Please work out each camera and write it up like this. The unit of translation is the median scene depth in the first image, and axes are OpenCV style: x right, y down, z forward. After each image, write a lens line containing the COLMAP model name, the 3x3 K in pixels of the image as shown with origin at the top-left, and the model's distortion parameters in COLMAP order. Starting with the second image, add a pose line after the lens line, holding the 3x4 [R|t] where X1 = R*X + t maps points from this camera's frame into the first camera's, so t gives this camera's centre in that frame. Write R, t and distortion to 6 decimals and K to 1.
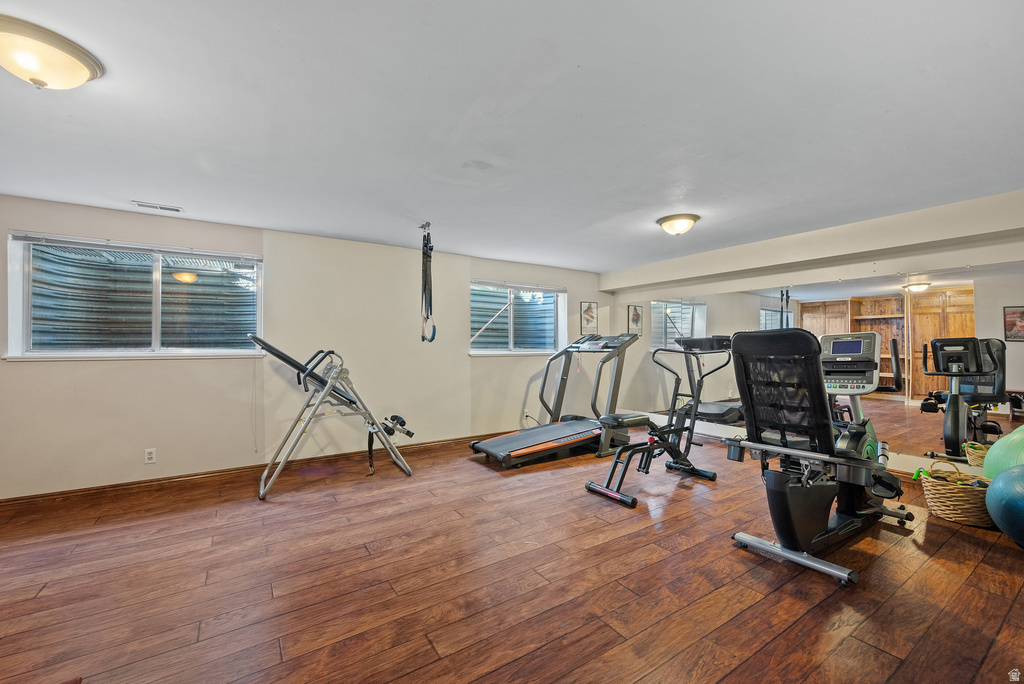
lens RADIAL K [[412.6, 0, 513.9], [0, 412.6, 360.2], [0, 0, 1]] dist [0.000573, 0.000177]
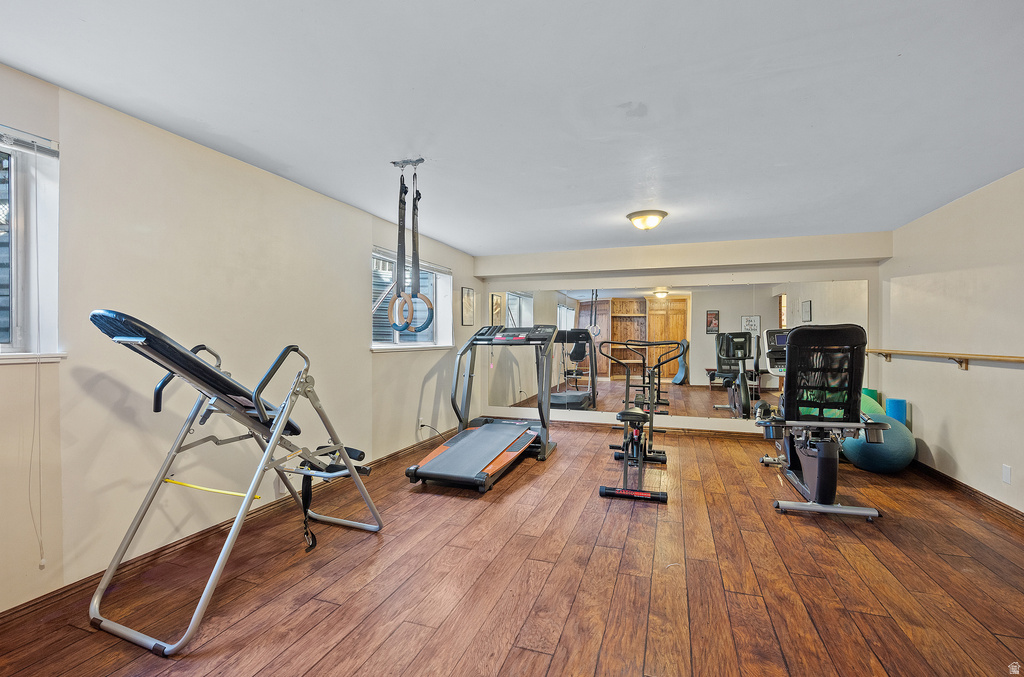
lens RADIAL K [[449.9, 0, 511.1], [0, 449.9, 353.6], [0, 0, 1]] dist [-0.001018, -0.000035]
pose [[0.799315, -0.019995, 0.600580, -0.536287], [0.019918, 0.999779, 0.006776, -0.009933], [-0.600583, 0.006546, 0.799536, 0.303419]]
